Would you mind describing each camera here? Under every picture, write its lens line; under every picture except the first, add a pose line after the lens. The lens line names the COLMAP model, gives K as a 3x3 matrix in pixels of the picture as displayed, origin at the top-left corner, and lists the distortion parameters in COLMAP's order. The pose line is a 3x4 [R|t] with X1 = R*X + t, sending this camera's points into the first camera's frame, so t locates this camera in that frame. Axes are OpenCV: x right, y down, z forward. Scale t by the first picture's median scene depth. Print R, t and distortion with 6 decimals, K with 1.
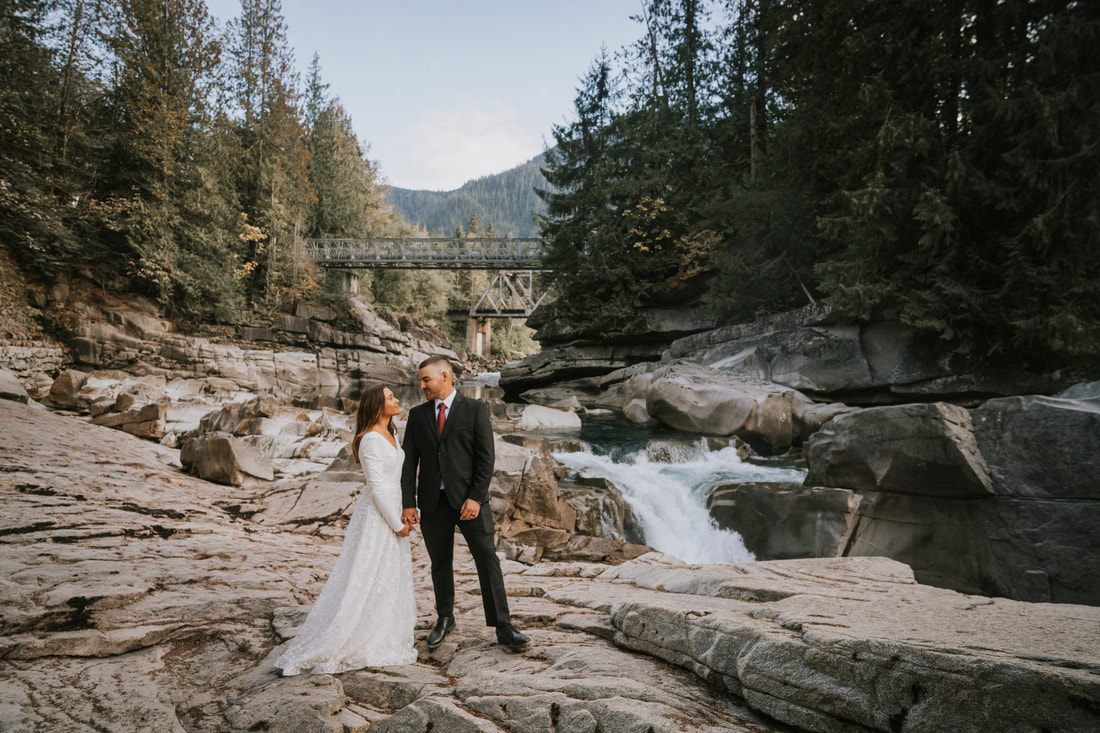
lens RADIAL K [[1555.7, 0, 550.0], [0, 1555.7, 366.5], [0, 0, 1]] dist [-0.190824, 0.527636]
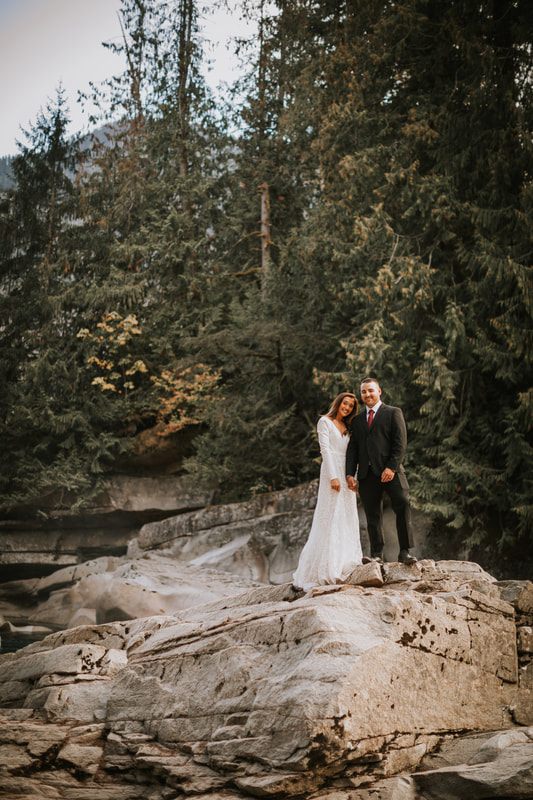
lens RADIAL K [[1131.4, 0, 266.5], [0, 1131.4, 400.0], [0, 0, 1]] dist [-0.190824, 0.527636]
pose [[0.962909, 0.040235, 0.266810, -0.003309], [-0.004332, 0.990998, -0.133808, -0.005113], [-0.269792, 0.127689, 0.954415, 0.512116]]
